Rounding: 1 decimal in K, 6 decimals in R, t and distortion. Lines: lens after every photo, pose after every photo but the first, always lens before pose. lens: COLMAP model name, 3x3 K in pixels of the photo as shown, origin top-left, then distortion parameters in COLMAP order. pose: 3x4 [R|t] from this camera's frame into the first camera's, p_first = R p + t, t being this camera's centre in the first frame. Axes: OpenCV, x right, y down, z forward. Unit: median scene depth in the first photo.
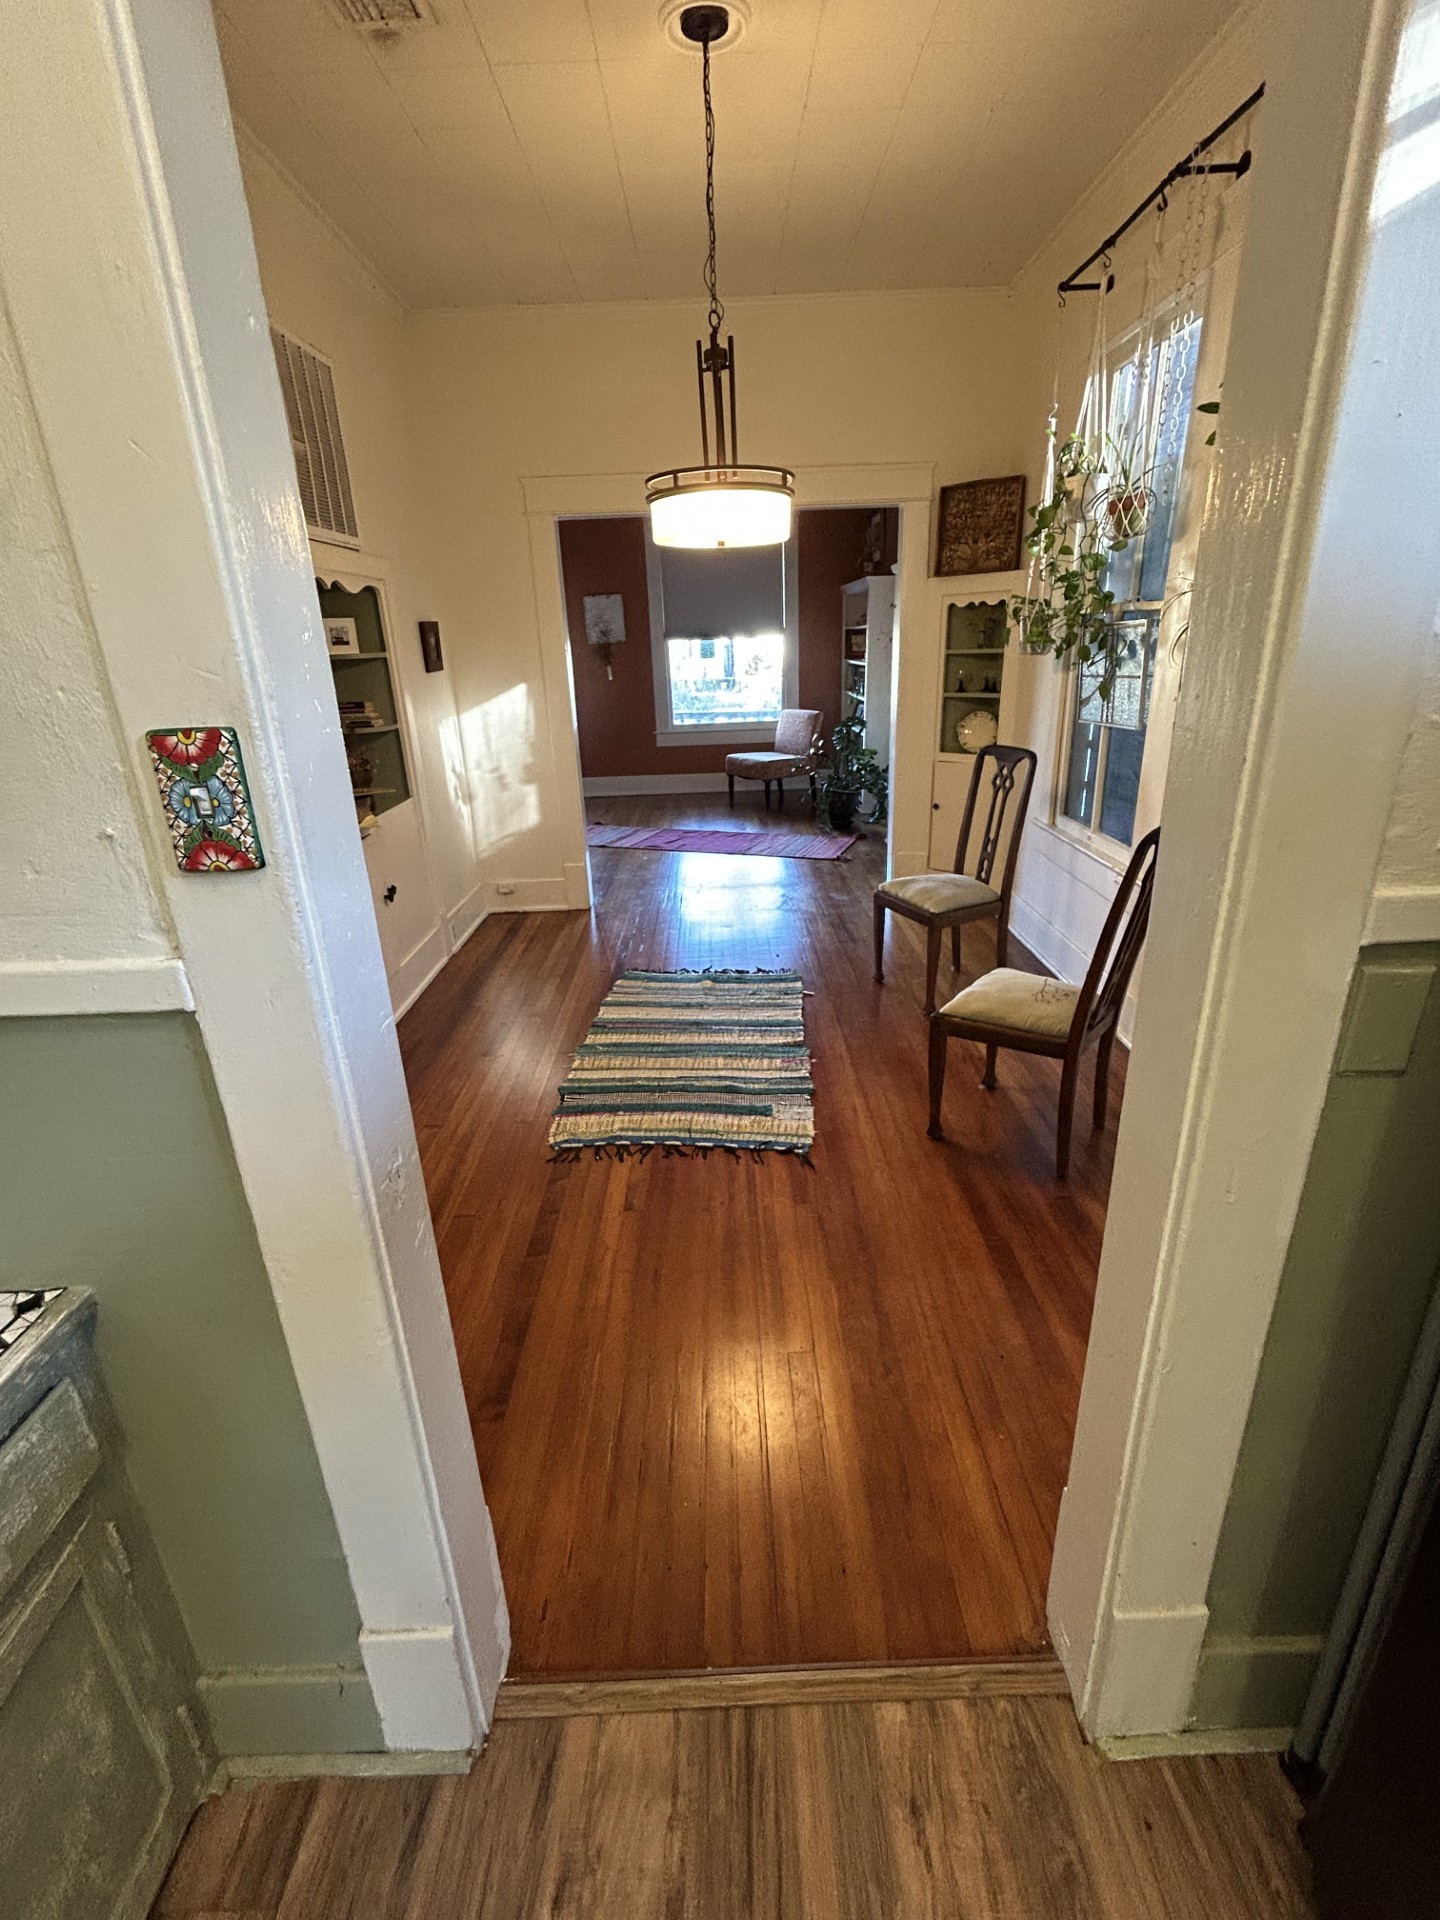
lens RADIAL K [[868.8, 0, 717.3], [0, 868.8, 960.9], [0, 0, 1]] dist [-0.000708, -0.001041]
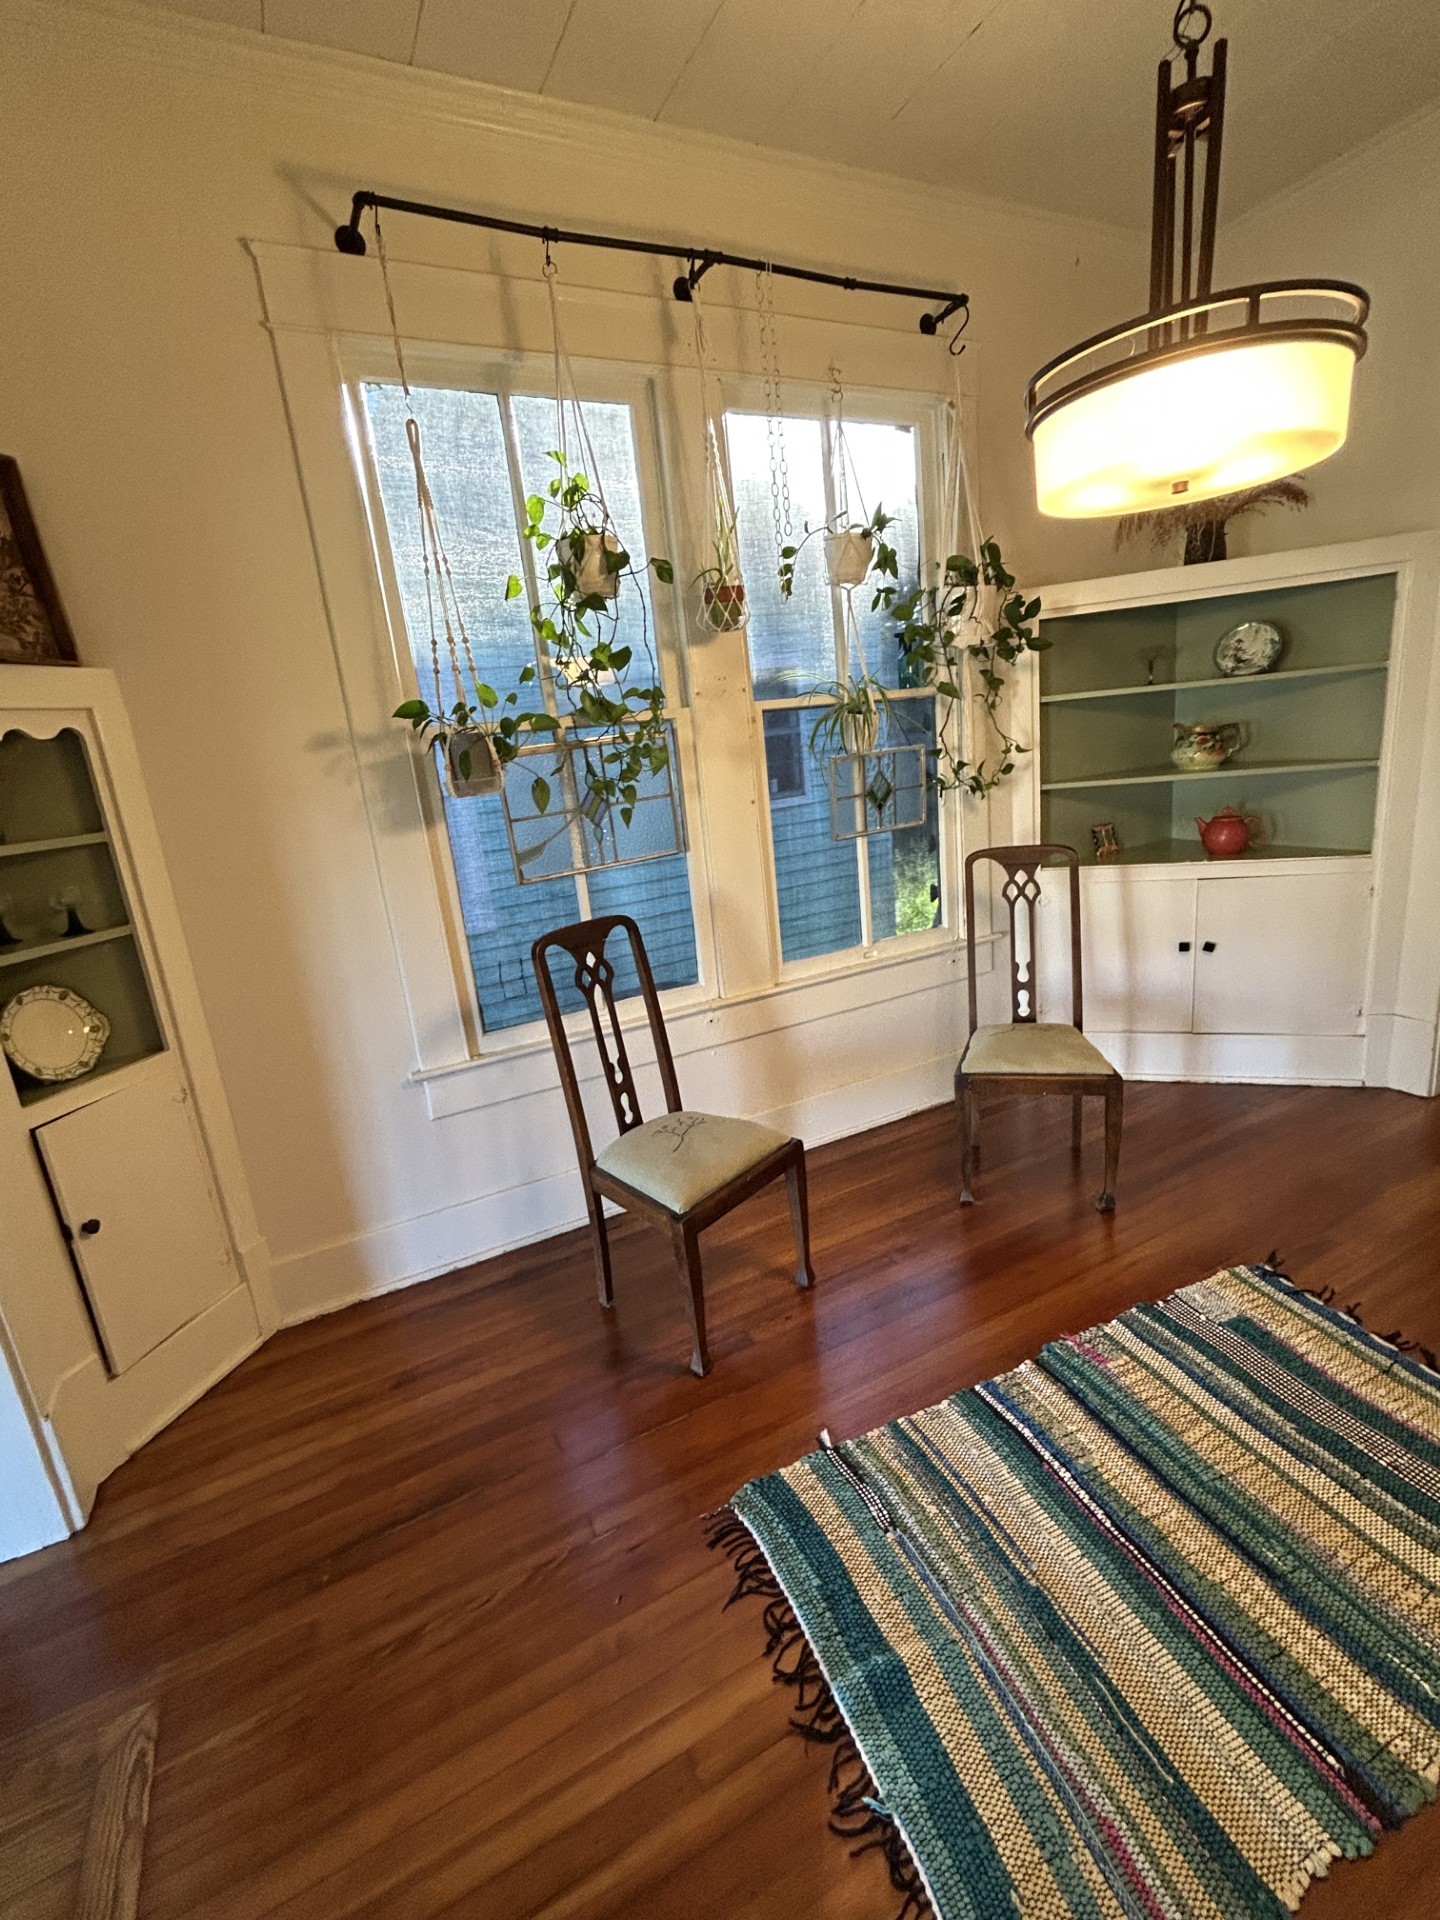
lens RADIAL K [[868.8, 0, 711.2], [0, 868.8, 965.5], [0, 0, 1]] dist [-0.000708, -0.001041]
pose [[-0.444073, -0.144496, 0.884262, -0.259014], [0.421852, 0.836962, 0.348619, -0.384437], [-0.790468, 0.527840, -0.310717, 1.095434]]
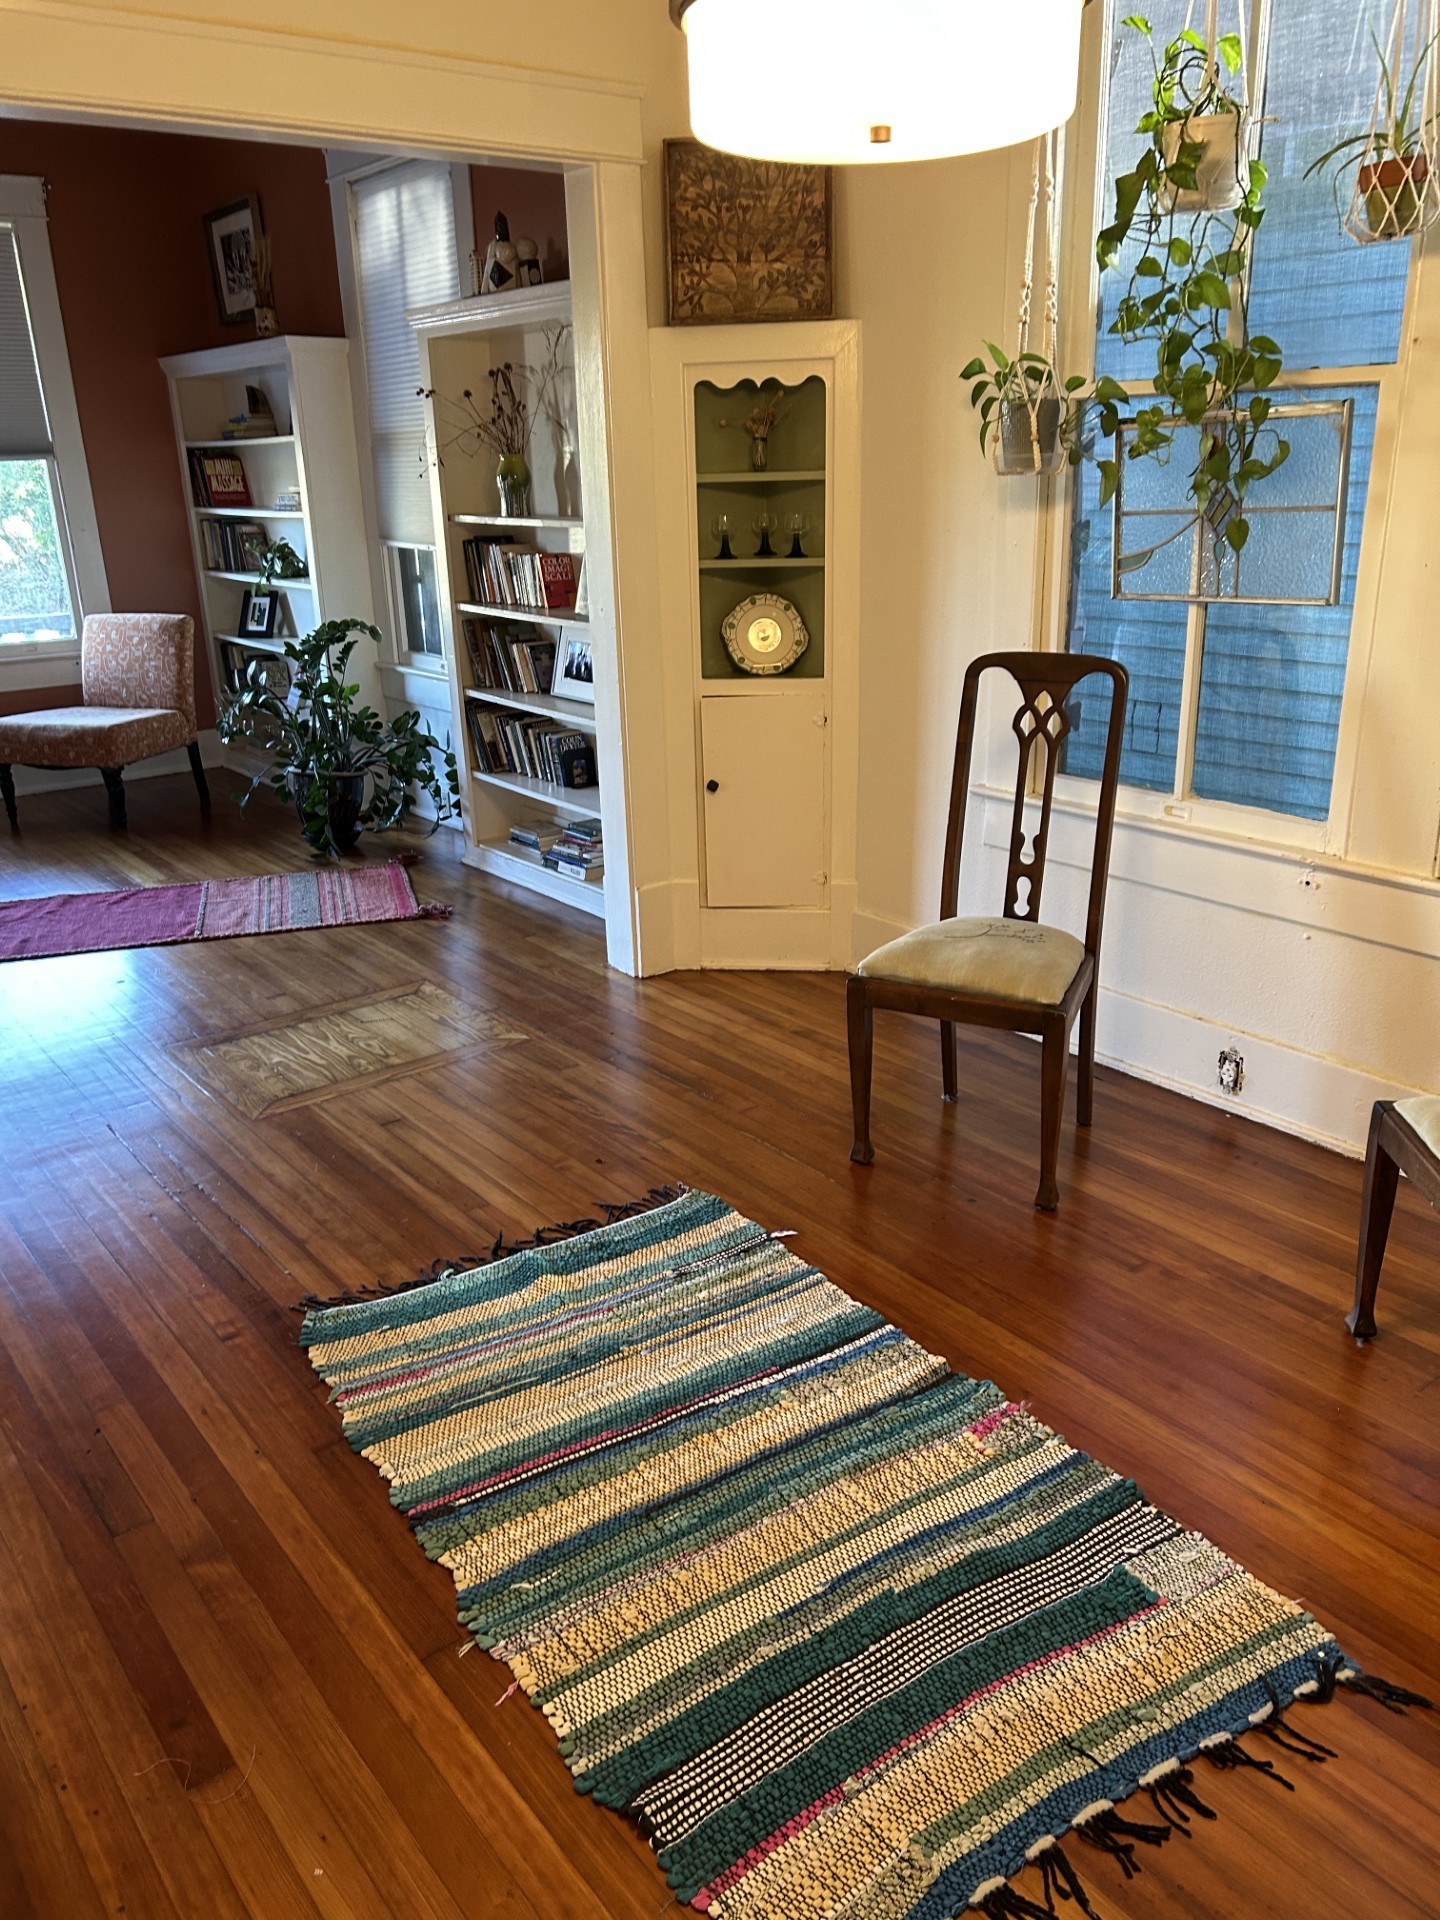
lens RADIAL K [[1435.2, 0, 720.4], [0, 1435.2, 977.5], [0, 0, 1]] dist [0.053285, -0.062402]
pose [[0.789415, -0.194797, 0.582133, -0.331578], [0.211557, 0.976551, 0.039892, -0.131305], [-0.576253, 0.091663, 0.812114, 0.426031]]
